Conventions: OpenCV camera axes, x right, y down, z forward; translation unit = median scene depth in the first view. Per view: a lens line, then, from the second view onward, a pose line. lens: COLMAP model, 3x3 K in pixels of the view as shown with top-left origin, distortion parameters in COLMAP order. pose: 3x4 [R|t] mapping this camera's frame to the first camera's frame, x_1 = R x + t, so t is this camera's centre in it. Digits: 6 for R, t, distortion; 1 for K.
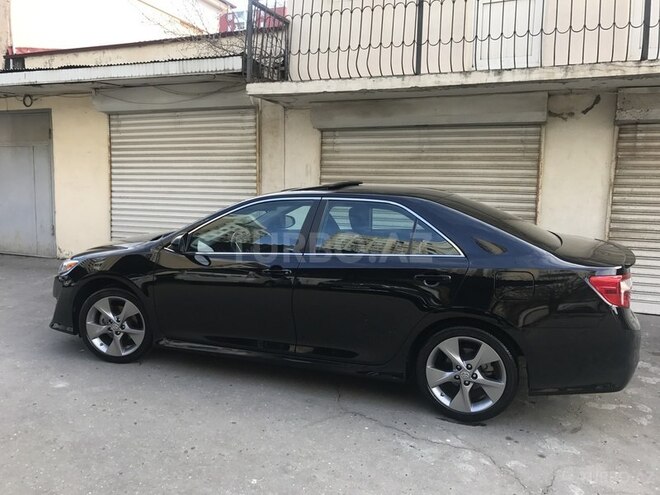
lens RADIAL K [[540.5, 0, 326.2], [0, 540.5, 248.2], [0, 0, 1]] dist [0.012849, -0.007191]
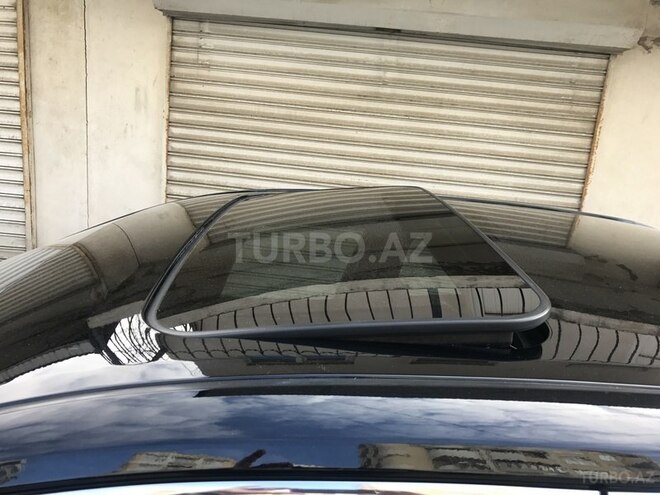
lens RADIAL K [[541.7, 0, 326.8], [0, 541.7, 248.8], [0, 0, 1]] dist [0.001910, -0.002005]
pose [[0.934814, -0.010087, 0.354994, -0.057824], [-0.033145, 0.992755, 0.115492, -0.083722], [-0.353588, -0.119730, 0.927707, 0.541183]]
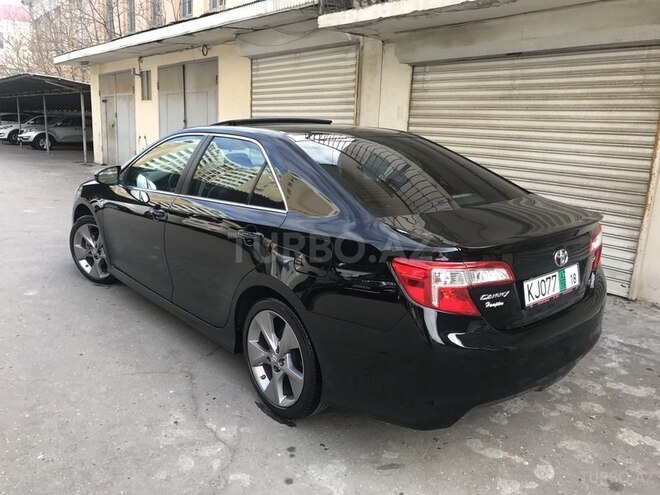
lens RADIAL K [[541.7, 0, 326.8], [0, 541.7, 248.8], [0, 0, 1]] dist [0.001910, -0.002005]
pose [[0.872920, 0.124175, -0.471796, 0.350642], [-0.083369, 0.990808, 0.106529, -0.009898], [0.480687, -0.053658, 0.875249, 0.177019]]
